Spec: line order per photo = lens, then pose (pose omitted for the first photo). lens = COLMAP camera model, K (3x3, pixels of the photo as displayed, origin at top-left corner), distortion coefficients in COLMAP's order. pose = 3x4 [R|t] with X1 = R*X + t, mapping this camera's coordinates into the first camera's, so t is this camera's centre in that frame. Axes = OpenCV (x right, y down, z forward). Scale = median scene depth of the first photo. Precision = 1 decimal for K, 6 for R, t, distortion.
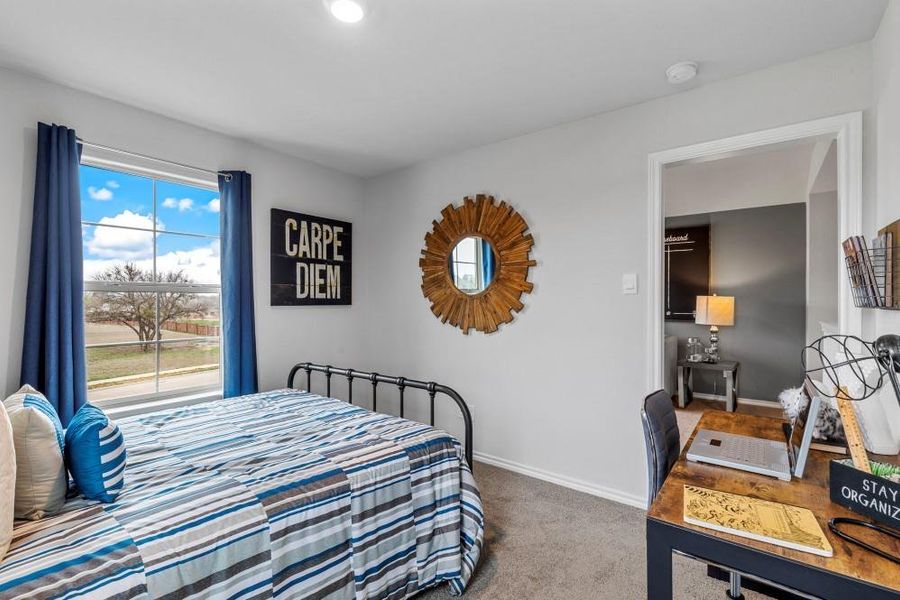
lens RADIAL K [[405.3, 0, 453.3], [0, 405.3, 300.1], [0, 0, 1]] dist [0.005592, -0.000927]
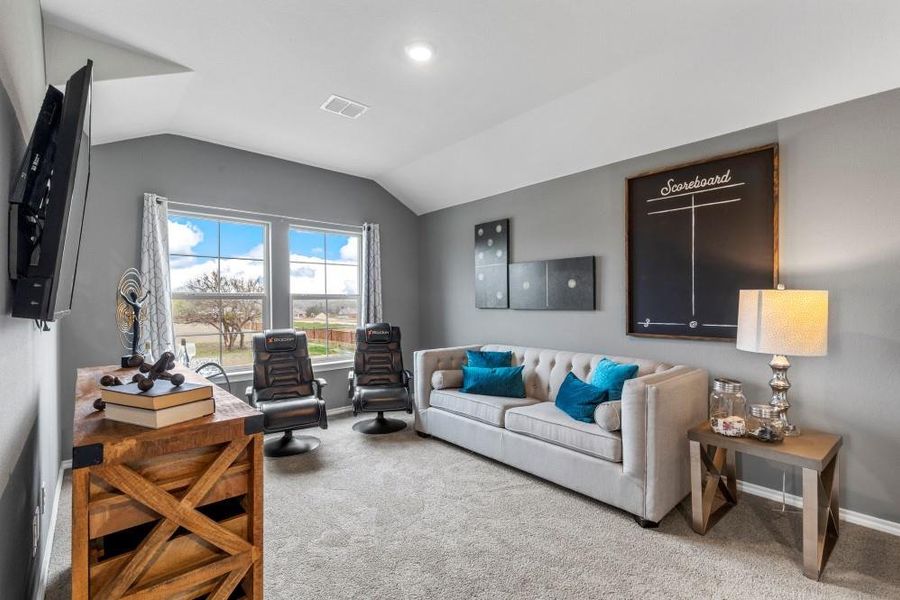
lens RADIAL K [[405.3, 0, 445.1], [0, 405.3, 303.8], [0, 0, 1]] dist [0.005592, -0.000927]
pose [[0.982028, -0.001310, -0.188728, 0.022684], [0.001768, 0.999996, 0.002257, 0.000291], [0.188725, -0.002550, 0.982027, 0.030326]]
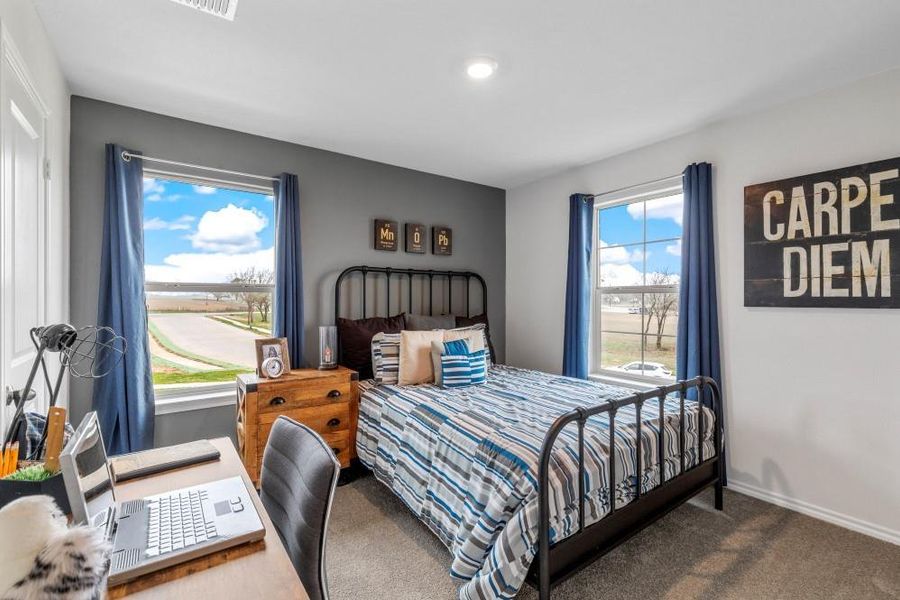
lens RADIAL K [[405.3, 0, 448.8], [0, 405.3, 298.1], [0, 0, 1]] dist [0.005592, -0.000927]
pose [[-0.291614, -0.003397, -0.956530, 0.496540], [-0.000548, 0.999994, -0.003384, 0.000219], [0.956536, -0.000463, -0.291614, 0.652586]]
